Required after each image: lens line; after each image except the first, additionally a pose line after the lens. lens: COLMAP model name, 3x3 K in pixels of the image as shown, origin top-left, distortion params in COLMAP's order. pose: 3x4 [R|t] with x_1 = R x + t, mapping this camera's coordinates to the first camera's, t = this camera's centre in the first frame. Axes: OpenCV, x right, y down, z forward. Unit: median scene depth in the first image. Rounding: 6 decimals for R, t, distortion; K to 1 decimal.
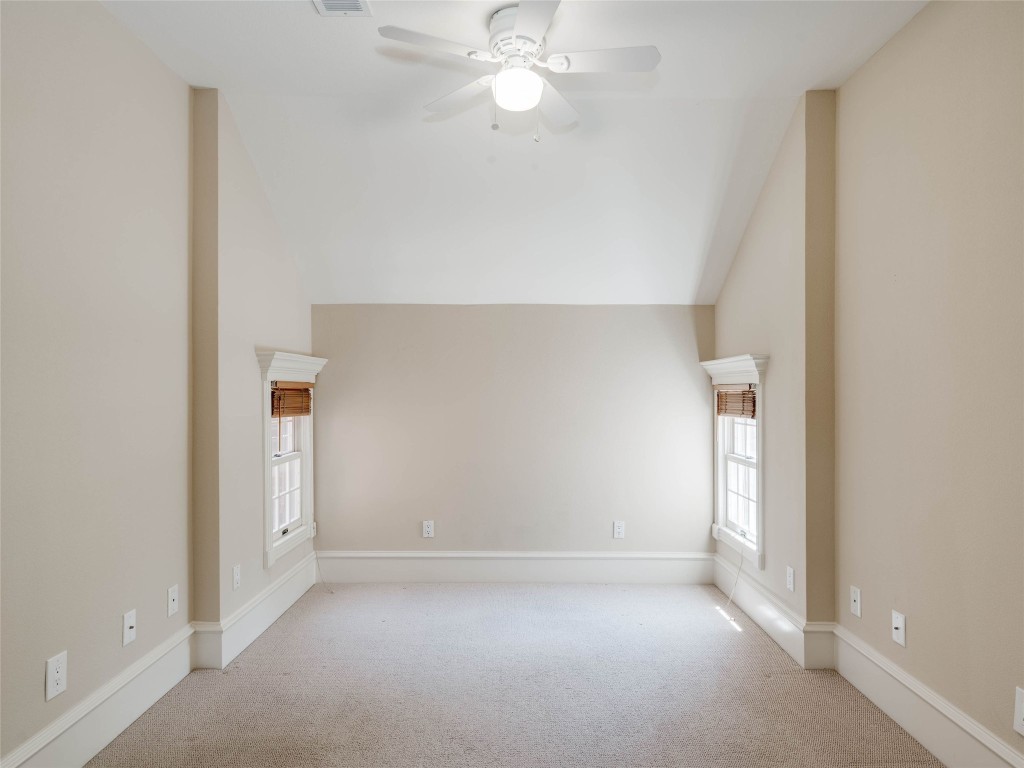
lens RADIAL K [[538.3, 0, 519.1], [0, 538.3, 387.5], [0, 0, 1]] dist [0.002229, 0.000572]
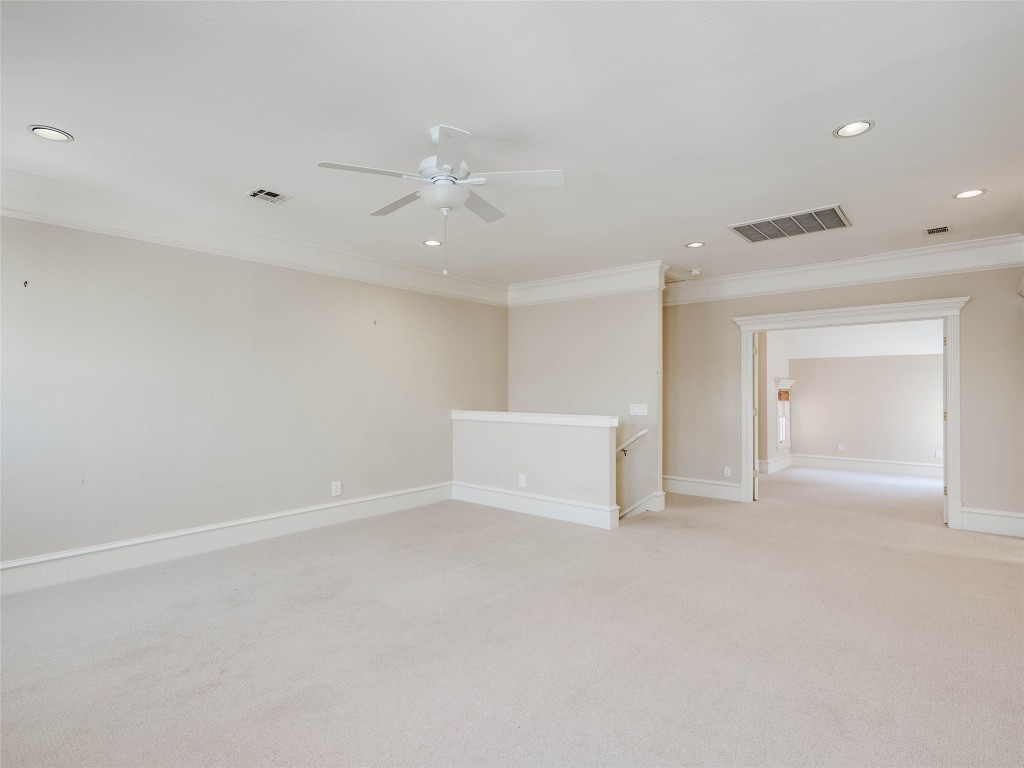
lens RADIAL K [[538.3, 0, 519.1], [0, 538.3, 387.5], [0, 0, 1]] dist [0.002229, 0.000572]
pose [[0.742966, -0.007671, -0.669285, 0.427048], [0.003822, 0.999967, -0.007217, -0.003050], [0.669318, 0.002804, 0.742970, -1.980684]]
